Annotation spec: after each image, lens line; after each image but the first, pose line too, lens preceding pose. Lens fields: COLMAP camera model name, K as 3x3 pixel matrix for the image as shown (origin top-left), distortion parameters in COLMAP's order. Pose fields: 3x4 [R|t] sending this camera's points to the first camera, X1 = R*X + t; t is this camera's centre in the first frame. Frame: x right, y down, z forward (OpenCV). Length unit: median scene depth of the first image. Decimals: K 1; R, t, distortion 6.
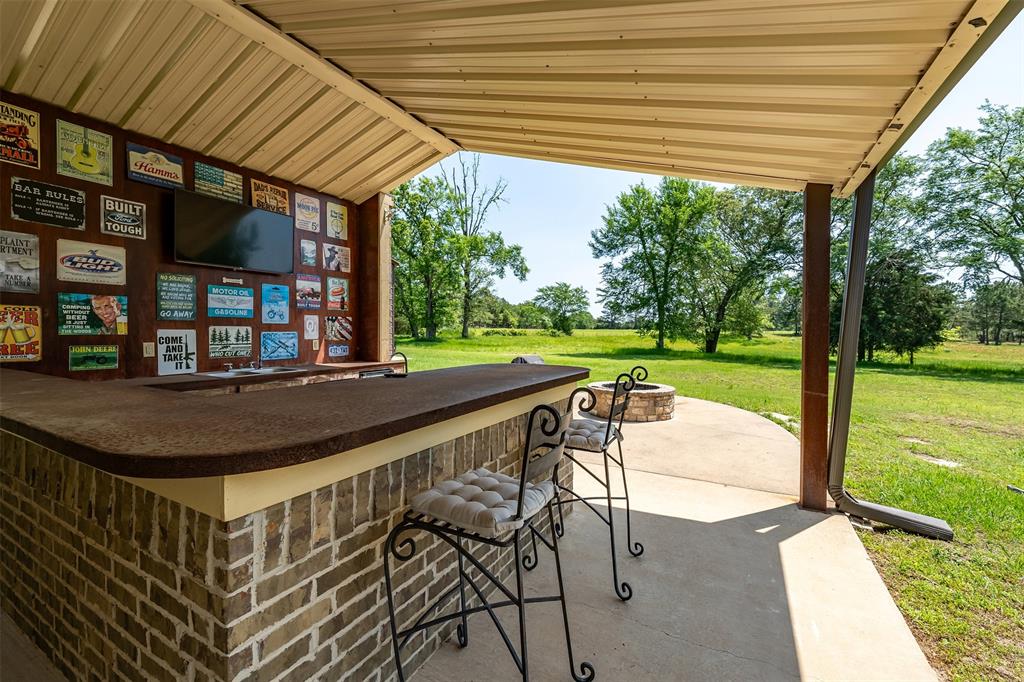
lens RADIAL K [[419.1, 0, 510.0], [0, 419.1, 338.6], [0, 0, 1]] dist [-0.006045, -0.000297]
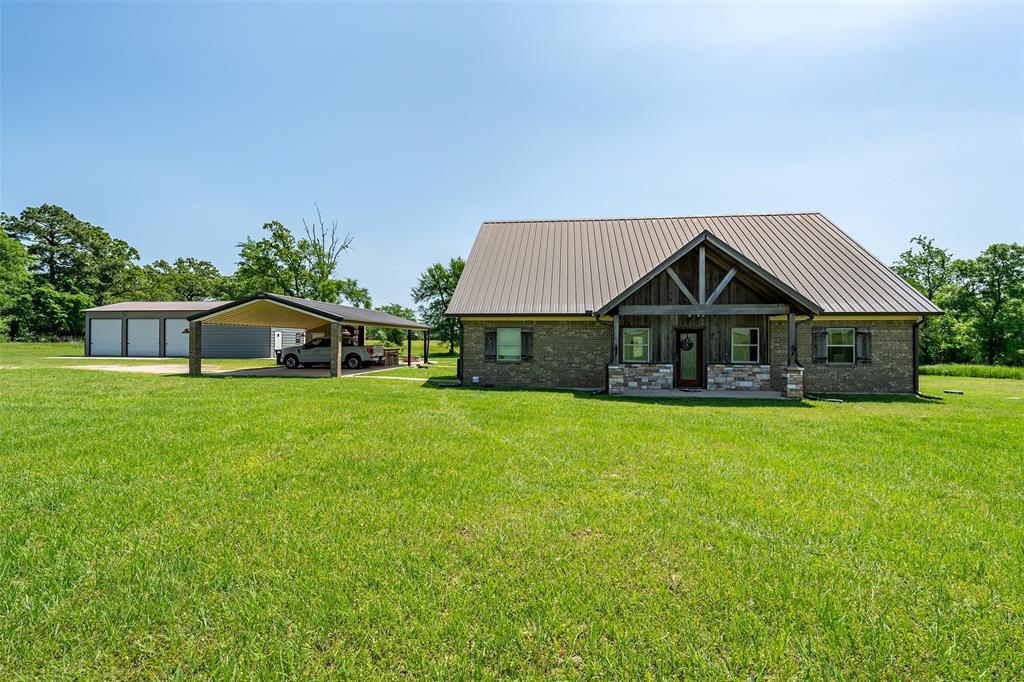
lens RADIAL K [[459.5, 0, 507.9], [0, 459.5, 342.1], [0, 0, 1]] dist [0.013144, 0.000467]
pose [[0.933692, -0.000624, 0.358076, -0.128408], [0.007060, 0.999836, -0.016668, 0.013446], [-0.358007, 0.018091, 0.933544, -0.982314]]
